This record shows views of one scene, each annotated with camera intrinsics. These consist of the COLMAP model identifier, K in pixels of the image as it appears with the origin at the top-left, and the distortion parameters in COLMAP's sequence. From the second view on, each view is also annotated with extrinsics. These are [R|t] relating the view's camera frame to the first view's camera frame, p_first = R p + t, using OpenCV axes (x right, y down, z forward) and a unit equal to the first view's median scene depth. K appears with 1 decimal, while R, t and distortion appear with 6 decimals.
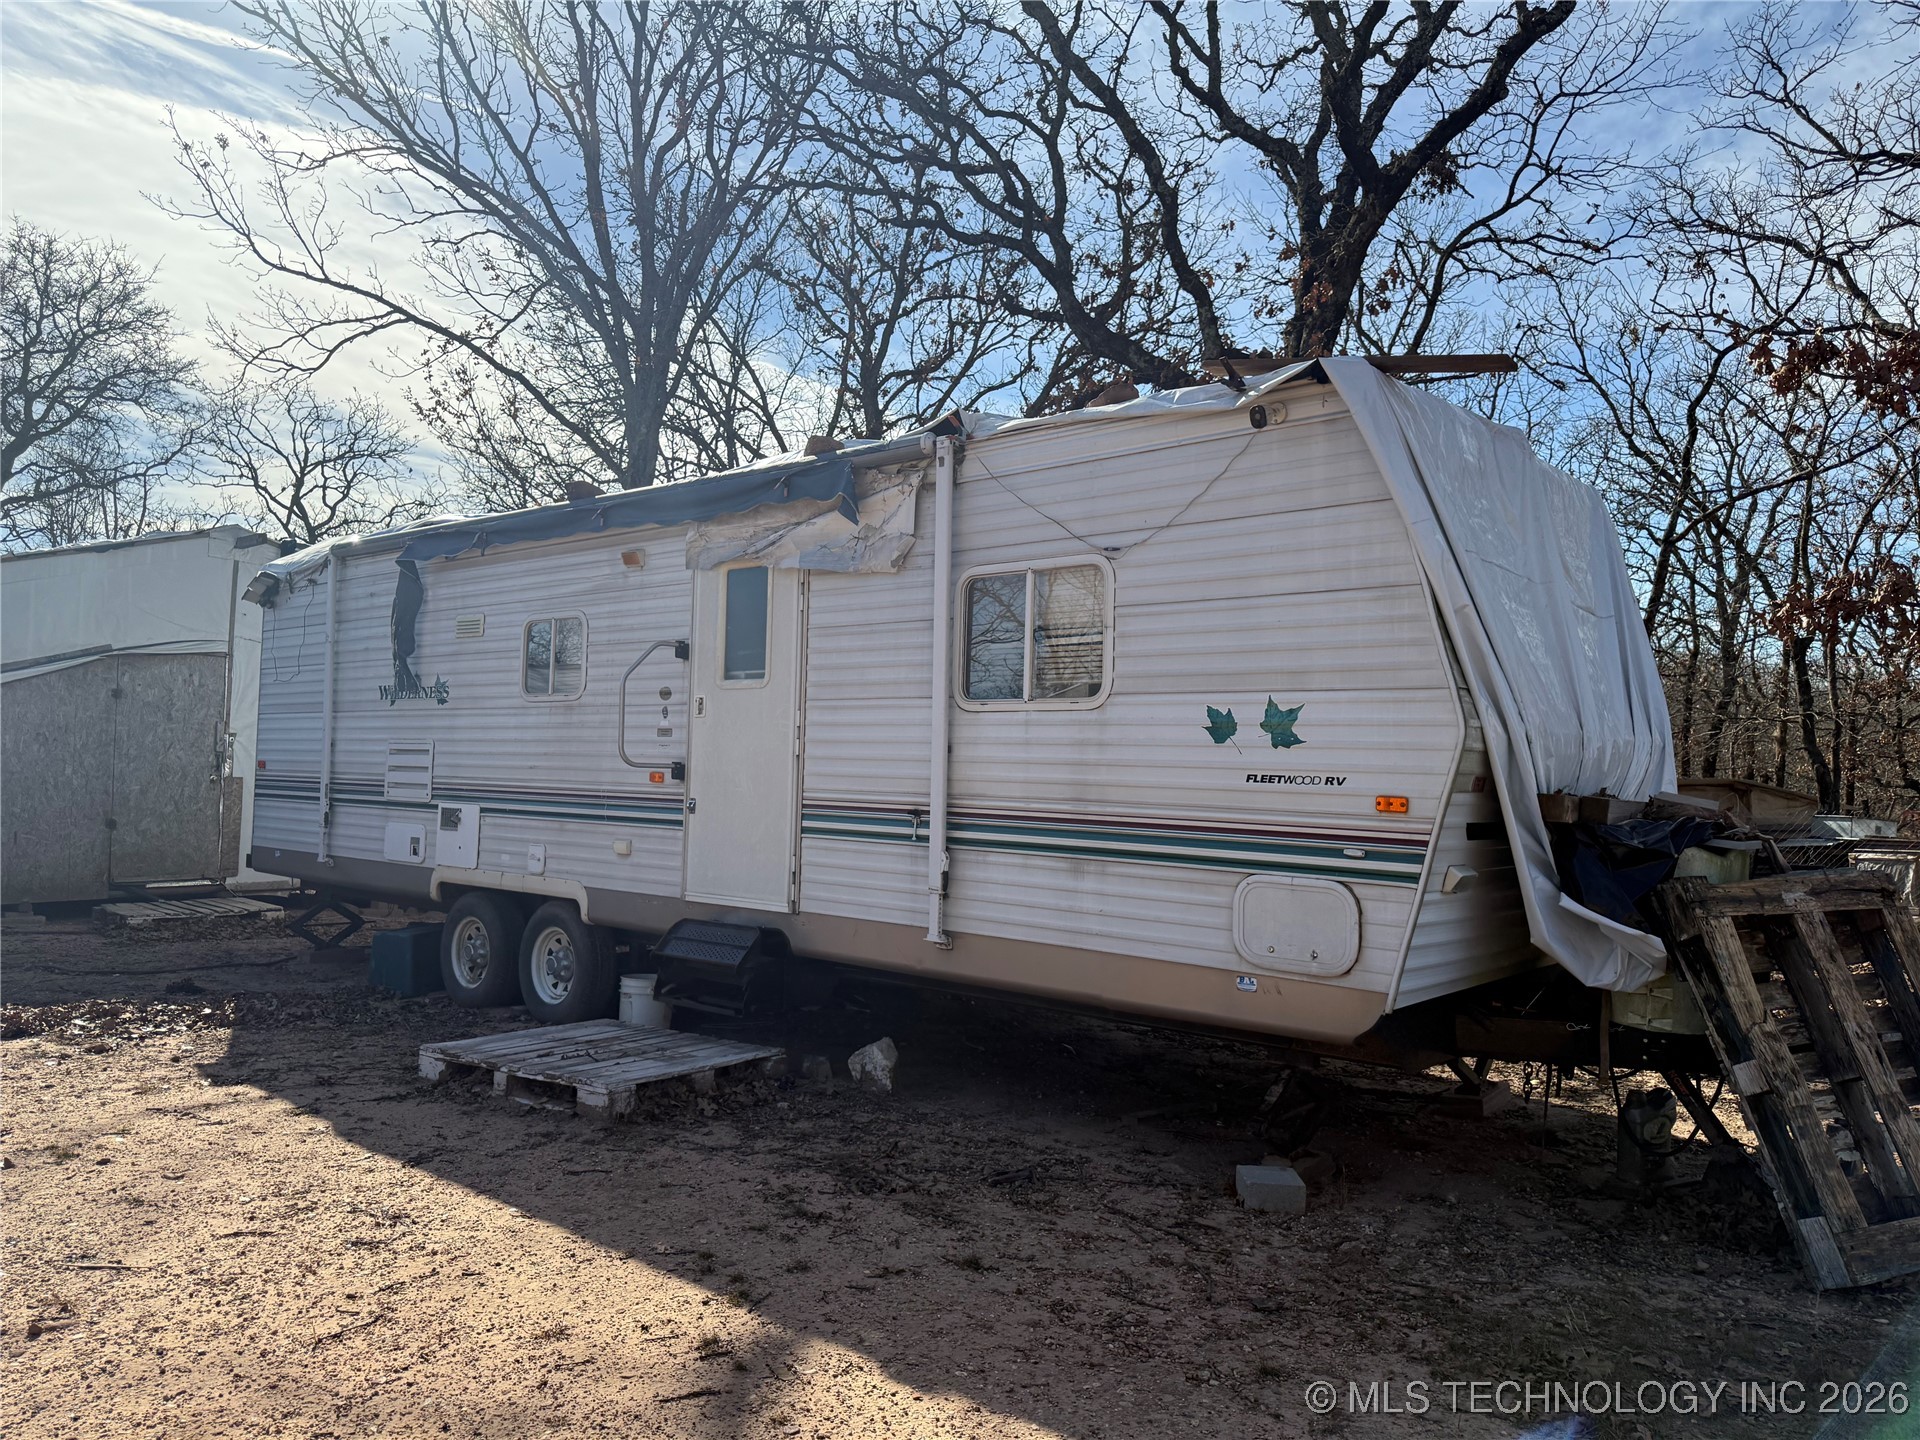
lens RADIAL K [[1338.9, 0, 961.0], [0, 1338.9, 717.5], [0, 0, 1]] dist [0.003261, -0.001735]
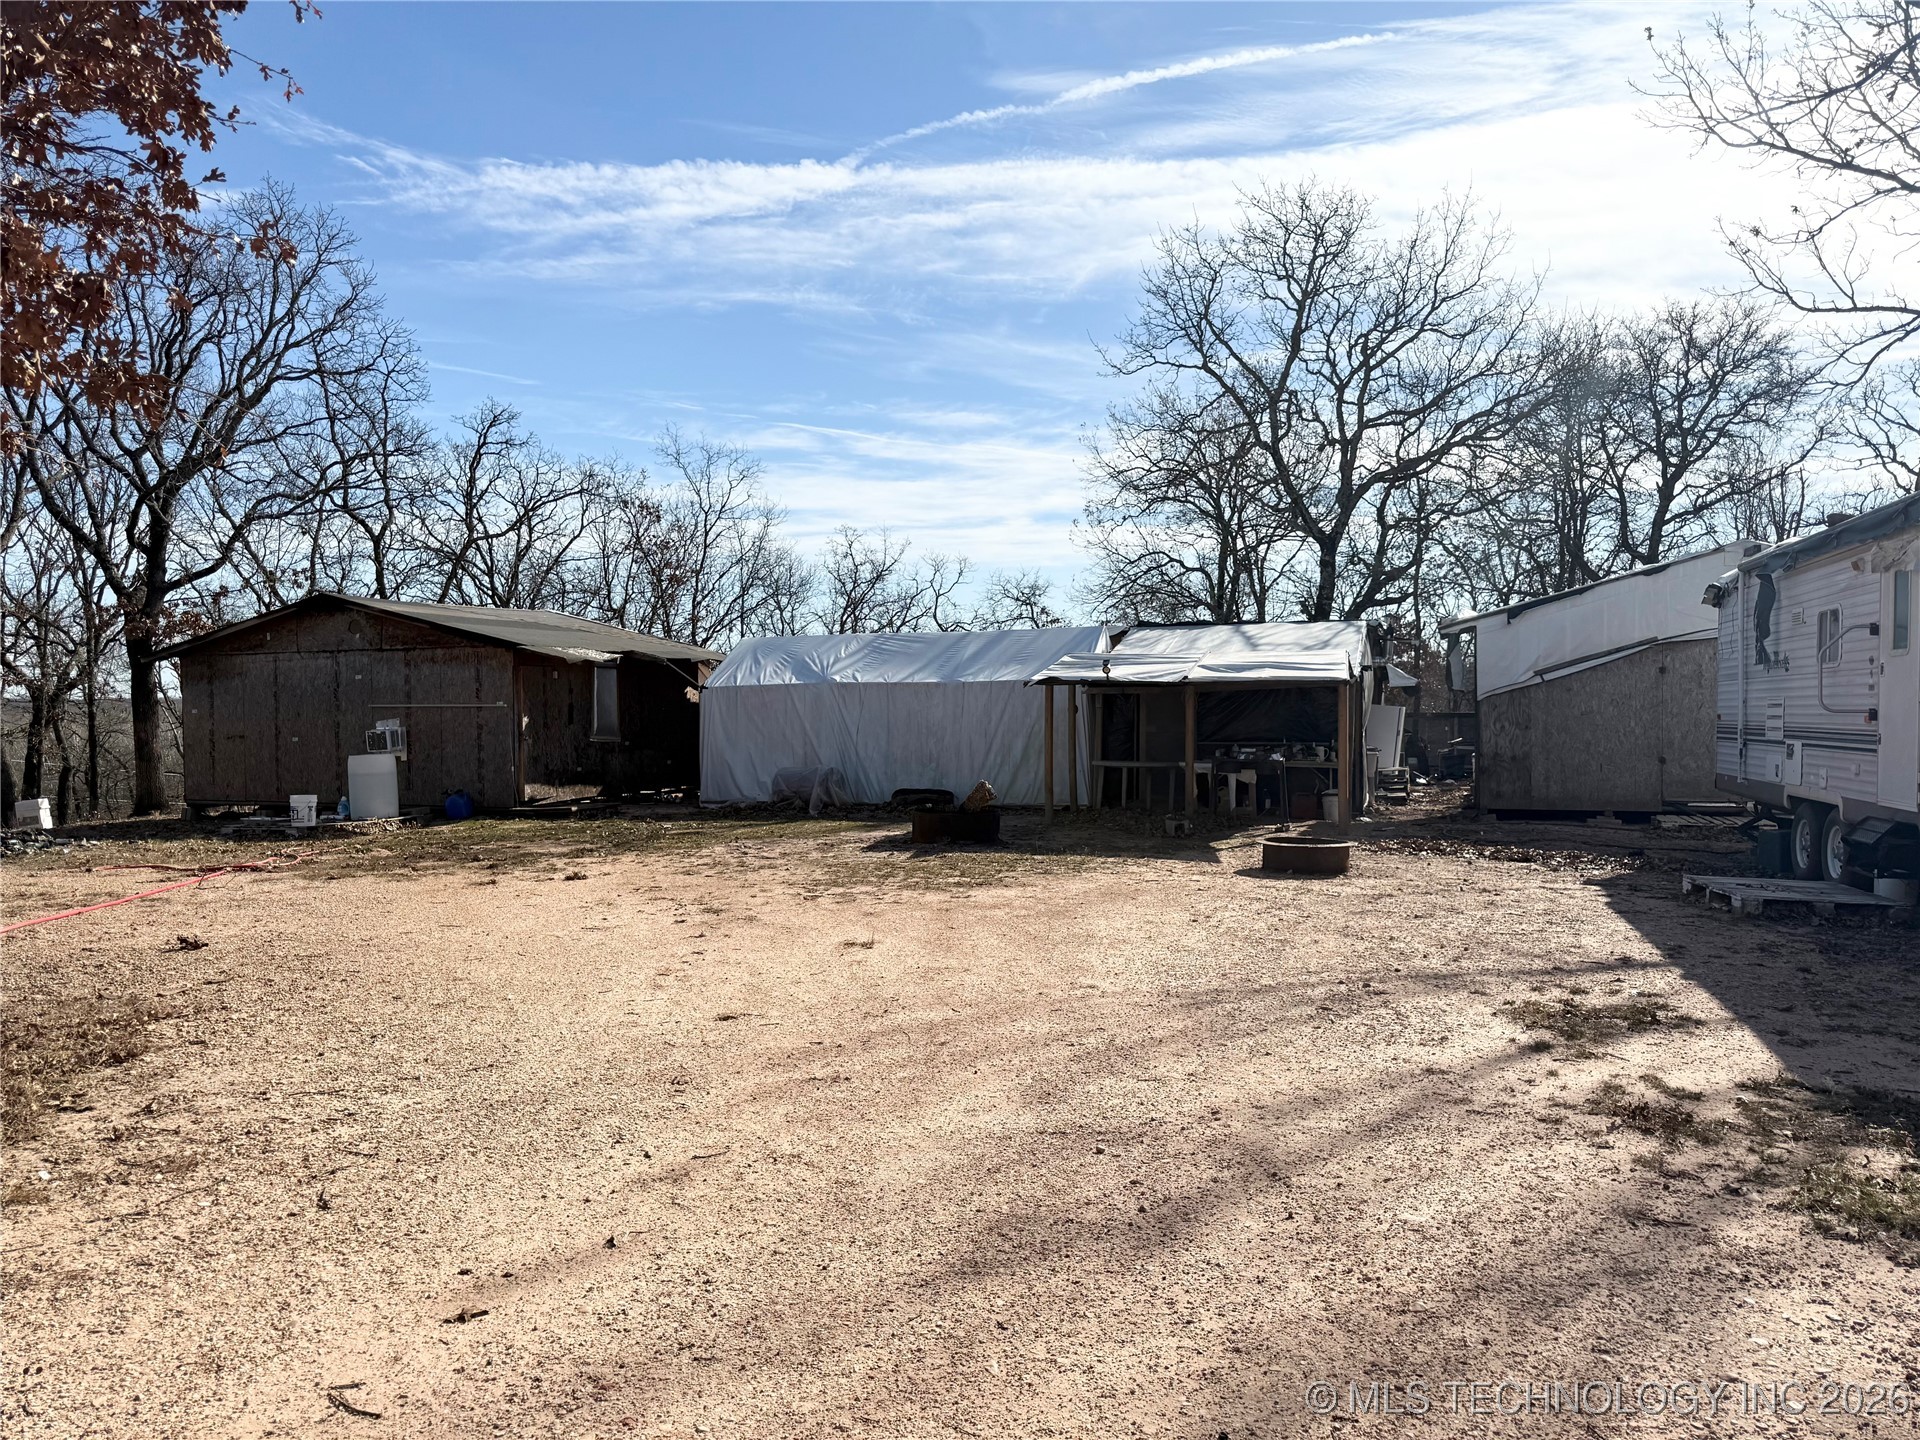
lens RADIAL K [[1338.9, 0, 960.3], [0, 1338.9, 718.4], [0, 0, 1]] dist [0.003261, -0.001735]
pose [[0.384757, -0.011146, -0.922951, 0.479369], [0.036077, 0.999345, 0.002972, 0.003078], [0.922313, -0.034441, 0.384907, -0.296835]]
